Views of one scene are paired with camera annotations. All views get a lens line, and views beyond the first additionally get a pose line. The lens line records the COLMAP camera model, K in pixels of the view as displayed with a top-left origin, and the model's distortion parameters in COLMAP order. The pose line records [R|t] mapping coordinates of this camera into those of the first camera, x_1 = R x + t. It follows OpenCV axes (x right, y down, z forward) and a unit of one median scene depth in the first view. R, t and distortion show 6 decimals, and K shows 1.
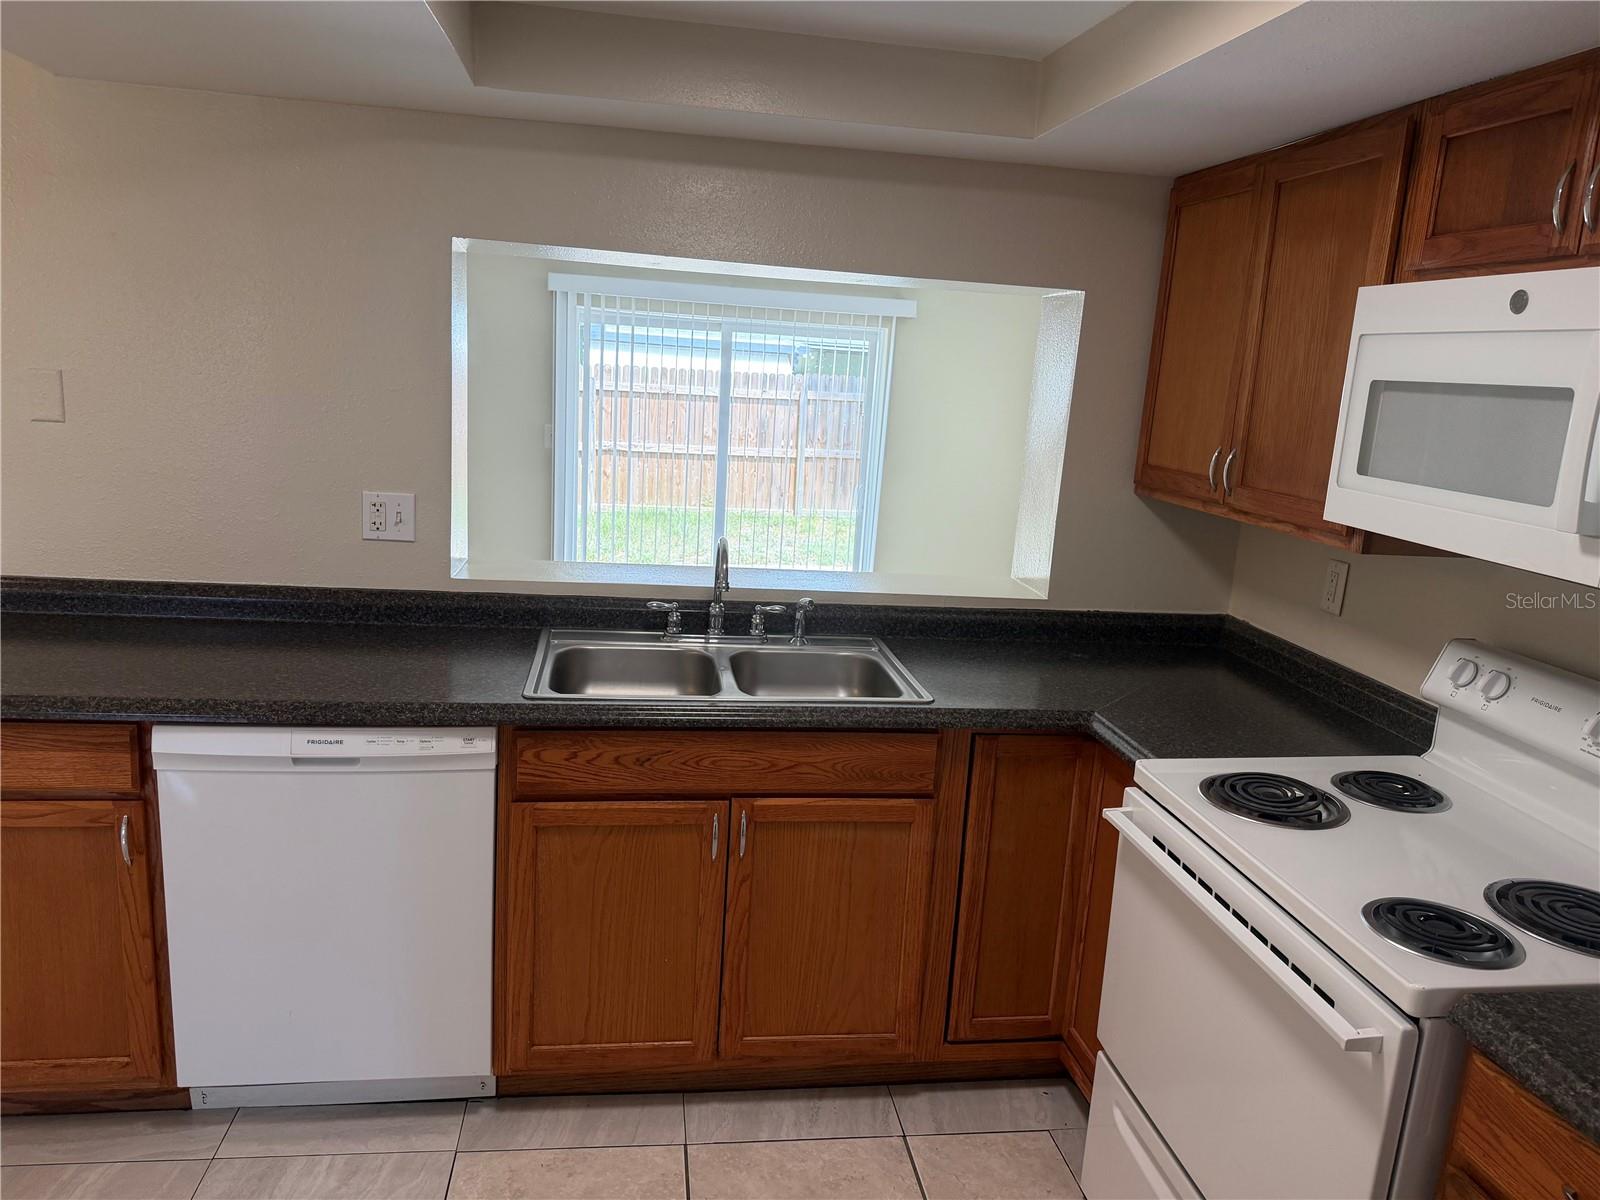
lens RADIAL K [[1105.3, 0, 824.2], [0, 1105.3, 599.2], [0, 0, 1]] dist [0.064952, -0.094955]
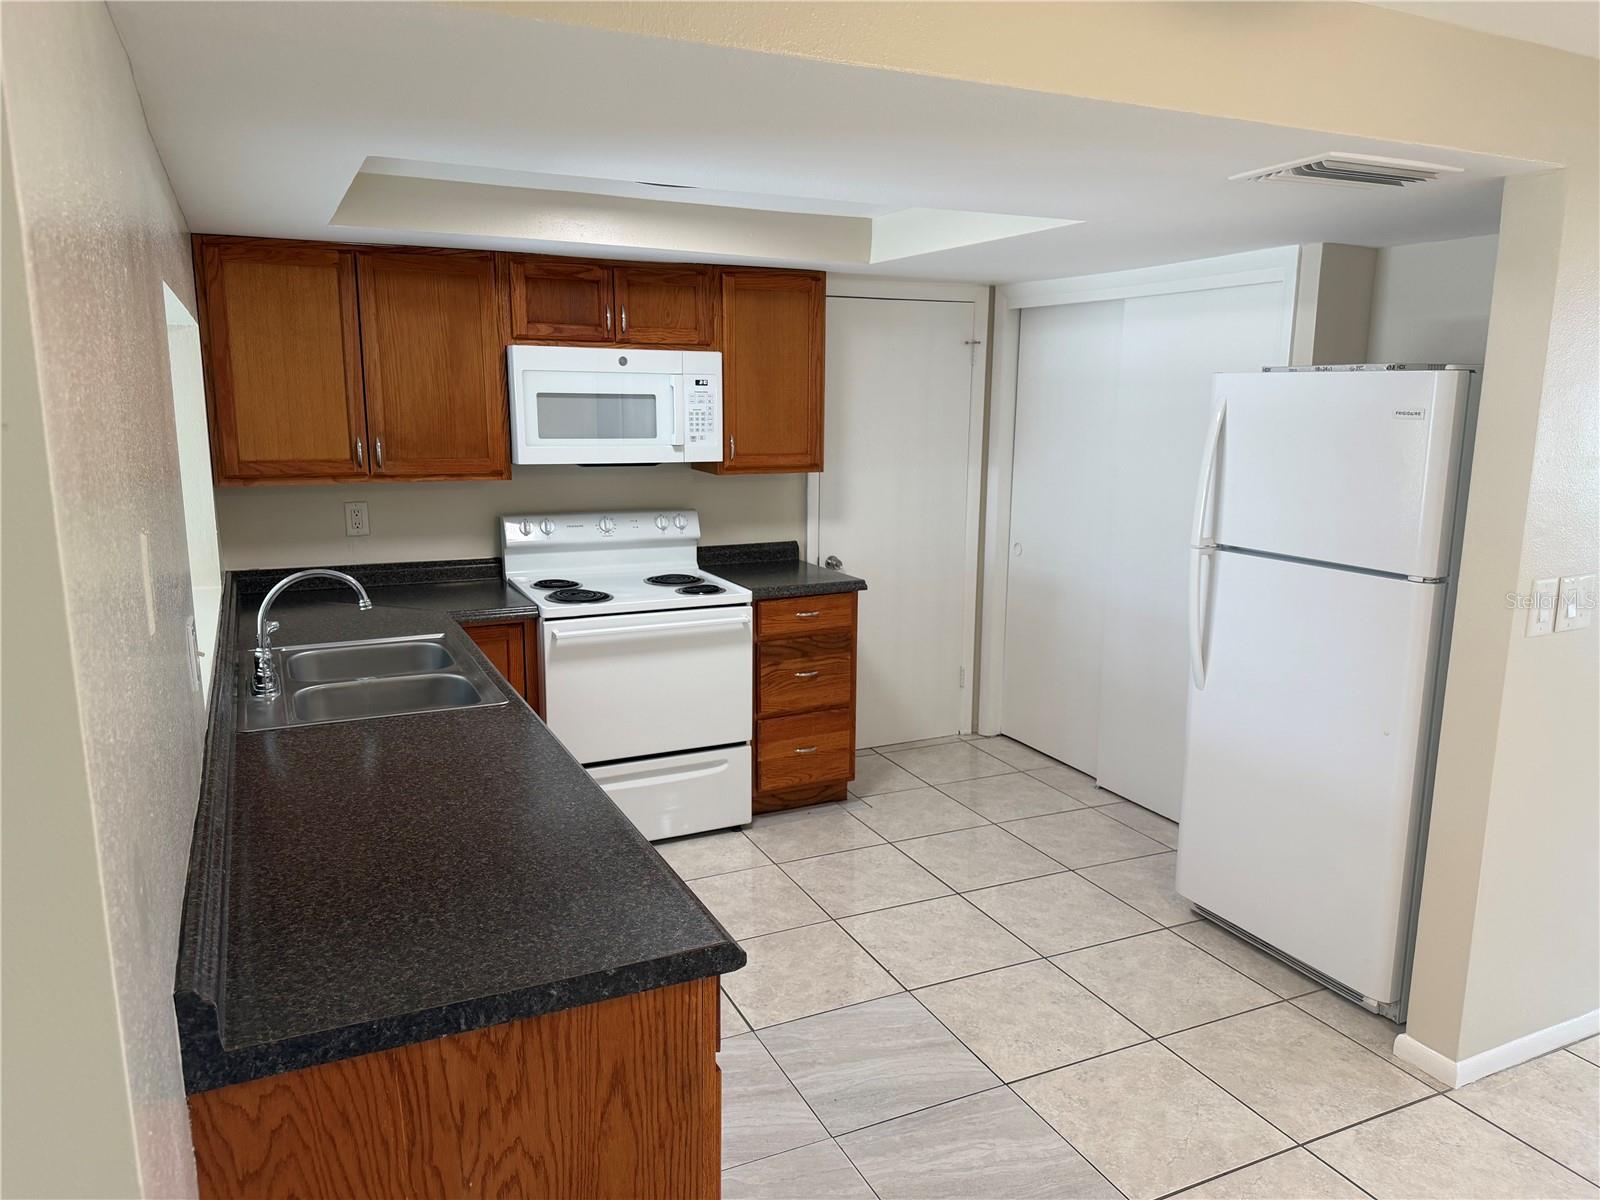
lens RADIAL K [[1122.1, 0, 800.0], [0, 1122.1, 600.0], [0, 0, 1]] dist [0.074825, -0.108488]
pose [[-0.275380, -0.243226, 0.930057, -1.681532], [0.170770, 0.939701, 0.296311, -0.370256], [-0.946046, 0.240424, -0.217239, 1.080670]]
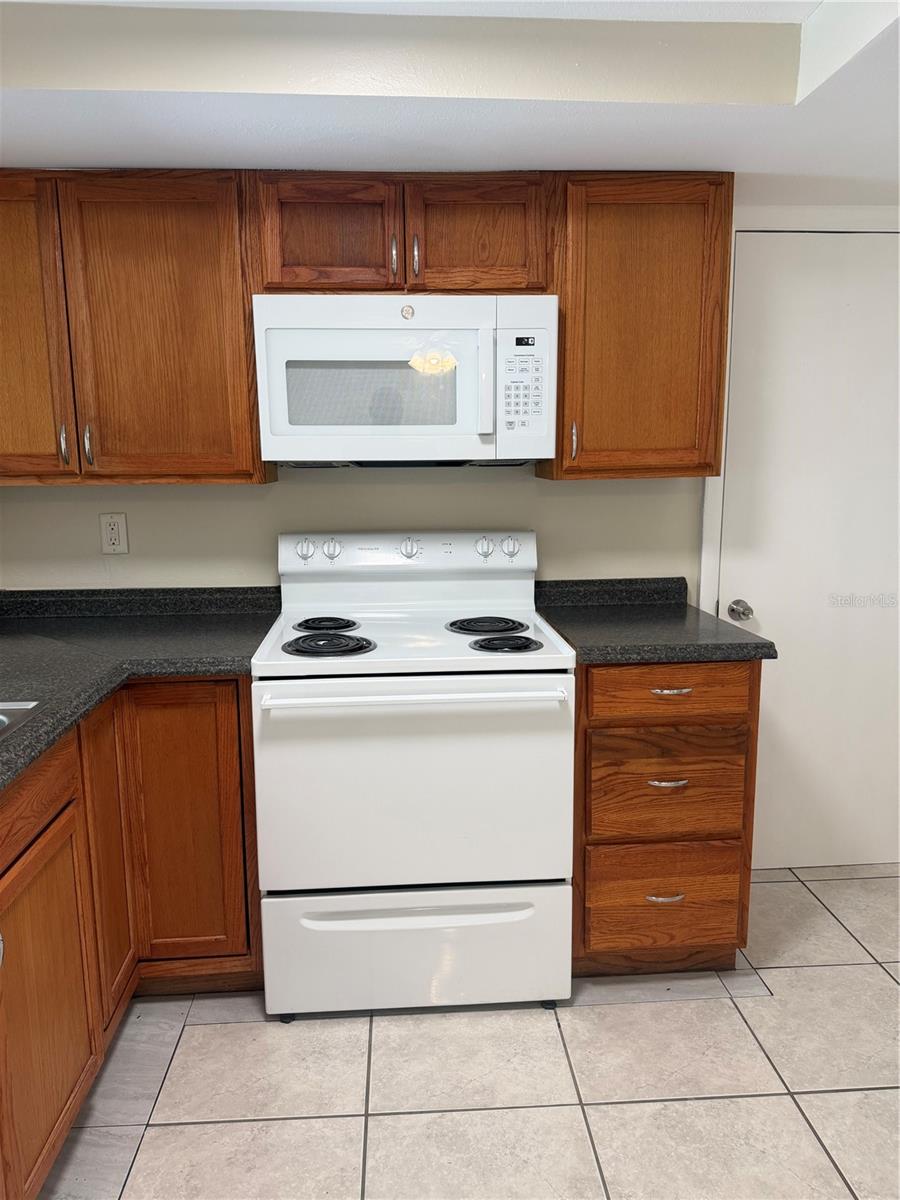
lens RADIAL K [[841.6, 0, 433.1], [0, 841.6, 603.0], [0, 0, 1]] dist [0.074825, -0.108488]
pose [[0.103521, -0.231595, 0.967289, -0.662761], [0.220723, 0.953614, 0.204699, -0.074765], [-0.969827, 0.192312, 0.149837, 0.697760]]
